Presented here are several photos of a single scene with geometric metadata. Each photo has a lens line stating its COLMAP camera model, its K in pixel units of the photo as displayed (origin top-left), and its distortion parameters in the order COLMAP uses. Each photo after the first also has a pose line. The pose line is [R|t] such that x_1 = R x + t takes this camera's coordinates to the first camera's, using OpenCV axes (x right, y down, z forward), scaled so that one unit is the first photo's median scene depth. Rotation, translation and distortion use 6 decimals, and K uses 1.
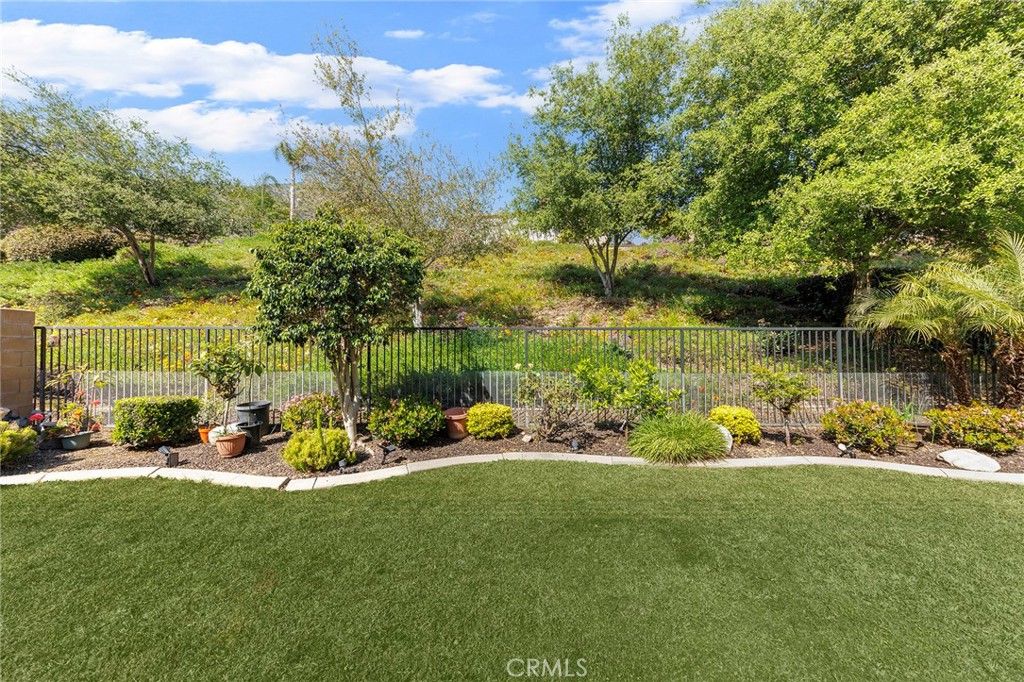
lens RADIAL K [[359.0, 0, 513.4], [0, 359.0, 344.7], [0, 0, 1]] dist [0.001934, 0.000083]
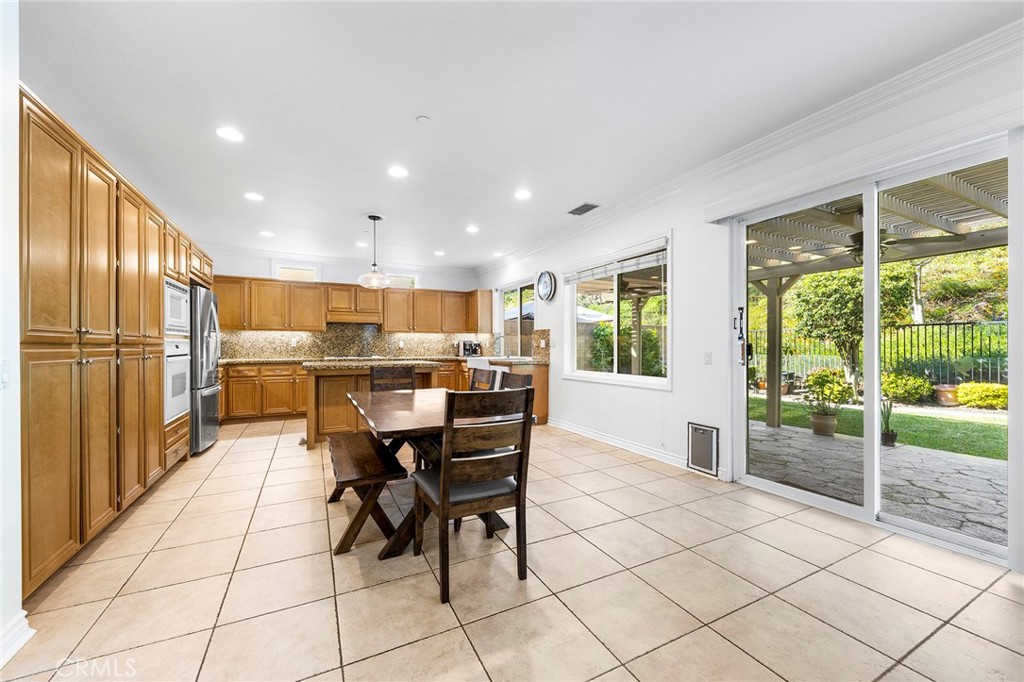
lens RADIAL K [[398.6, 0, 514.5], [0, 398.6, 344.8], [0, 0, 1]] dist [0.000736, 0.000106]
pose [[0.450749, -0.004586, -0.892639, 0.519462], [0.017029, 0.999849, 0.003463, -0.002219], [0.892488, -0.016762, 0.450759, -1.309752]]
